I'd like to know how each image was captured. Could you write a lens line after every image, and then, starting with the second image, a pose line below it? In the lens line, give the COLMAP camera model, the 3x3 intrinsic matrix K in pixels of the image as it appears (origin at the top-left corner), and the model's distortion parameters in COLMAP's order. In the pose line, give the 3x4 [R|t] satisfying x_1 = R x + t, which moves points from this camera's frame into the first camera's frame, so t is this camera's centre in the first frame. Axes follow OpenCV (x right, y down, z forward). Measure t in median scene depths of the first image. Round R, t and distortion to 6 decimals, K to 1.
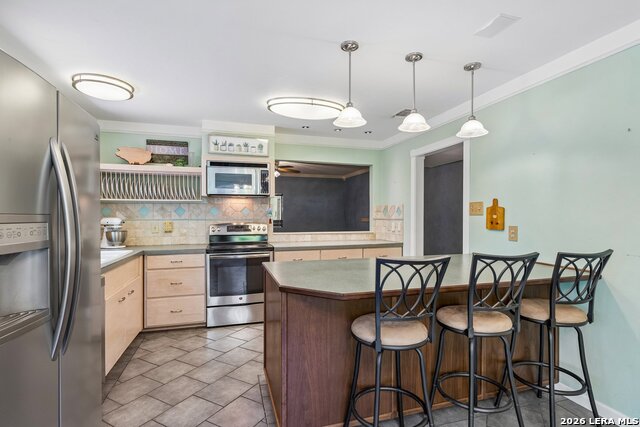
lens RADIAL K [[319.9, 0, 321.7], [0, 319.9, 213.9], [0, 0, 1]] dist [-0.003487, -0.000220]
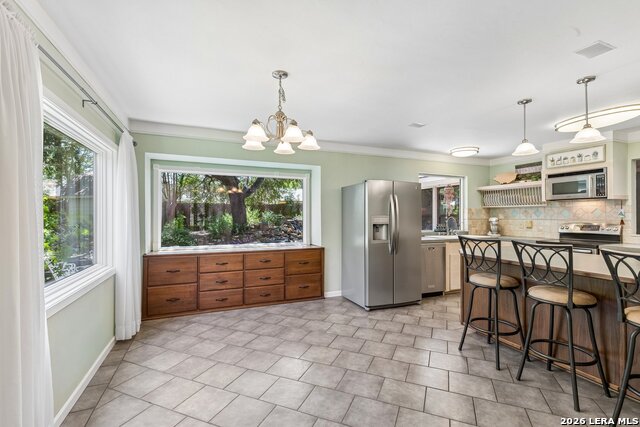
lens RADIAL K [[296.3, 0, 324.9], [0, 296.3, 215.7], [0, 0, 1]] dist [0.005917, 0.001386]
pose [[0.100996, 0.001006, -0.994886, 0.759370], [0.000598, 0.999999, 0.001071, 0.000518], [0.994887, -0.000703, 0.100995, -0.030386]]
